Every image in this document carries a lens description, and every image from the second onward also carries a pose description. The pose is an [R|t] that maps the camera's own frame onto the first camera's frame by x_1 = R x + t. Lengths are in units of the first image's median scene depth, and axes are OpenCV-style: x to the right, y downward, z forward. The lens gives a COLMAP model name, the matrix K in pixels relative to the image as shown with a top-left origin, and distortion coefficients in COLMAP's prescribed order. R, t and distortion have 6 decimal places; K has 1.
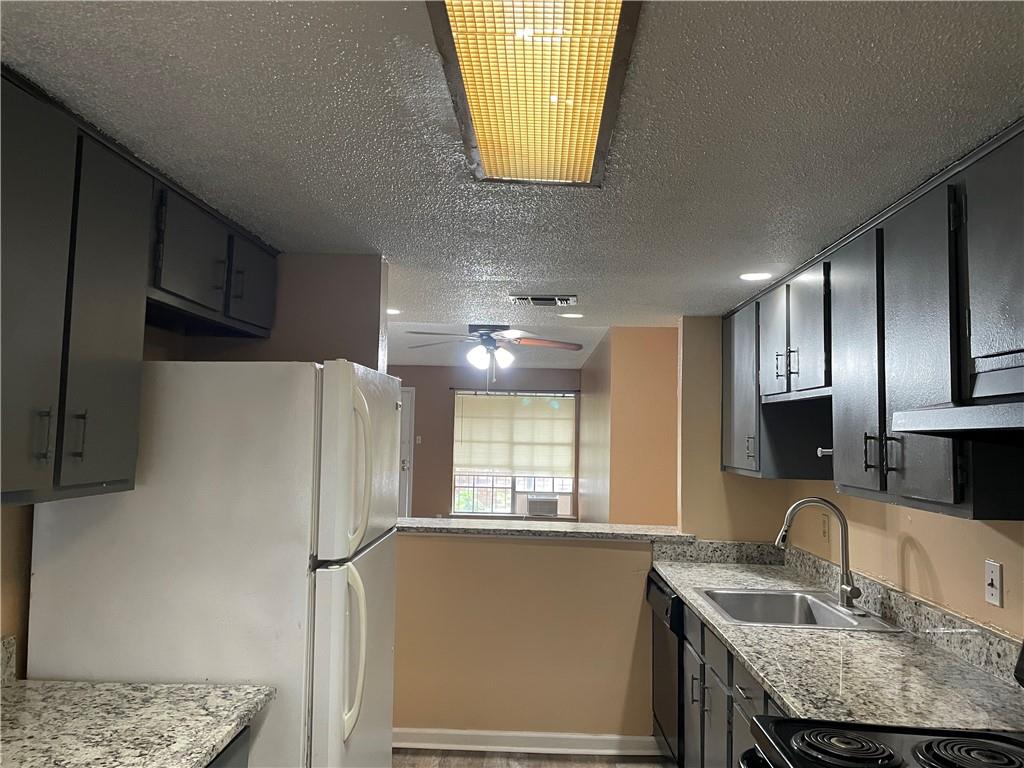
lens RADIAL K [[764.7, 0, 512.0], [0, 764.7, 384.0], [0, 0, 1]] dist [0.070814, -0.002346]
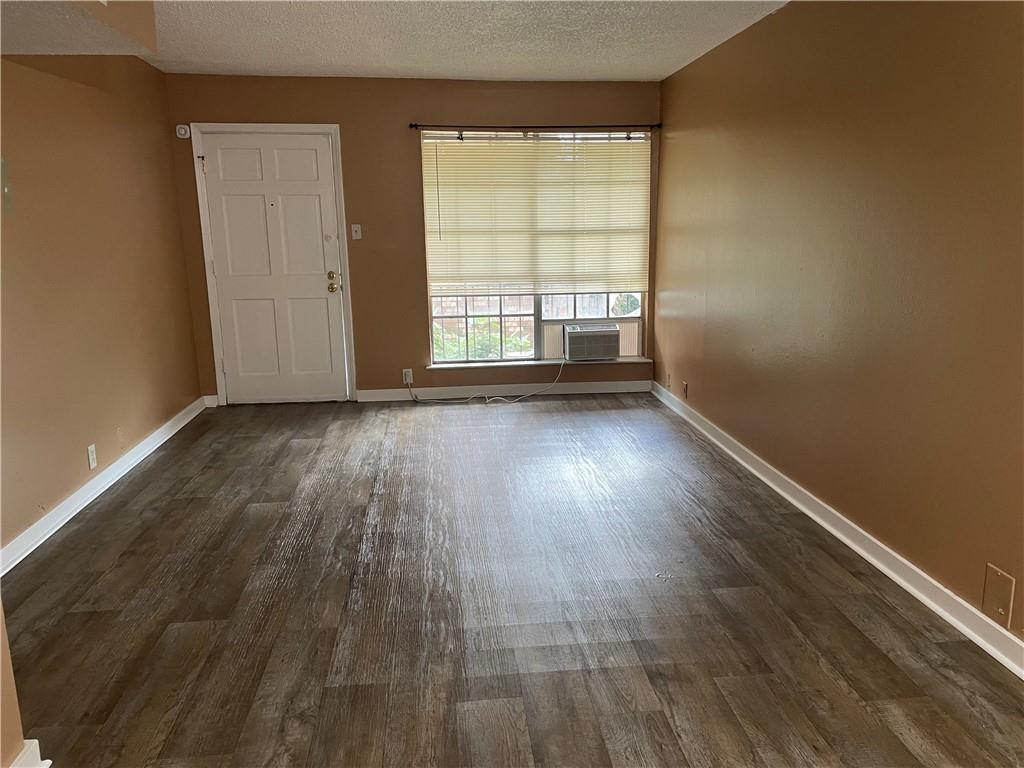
lens RADIAL K [[764.7, 0, 512.0], [0, 764.7, 384.0], [0, 0, 1]] dist [0.070814, -0.002346]
pose [[0.989259, -0.063401, 0.131710, -0.093117], [0.024806, 0.960787, 0.276177, 0.030831], [-0.144055, -0.269943, 0.952039, 0.463430]]
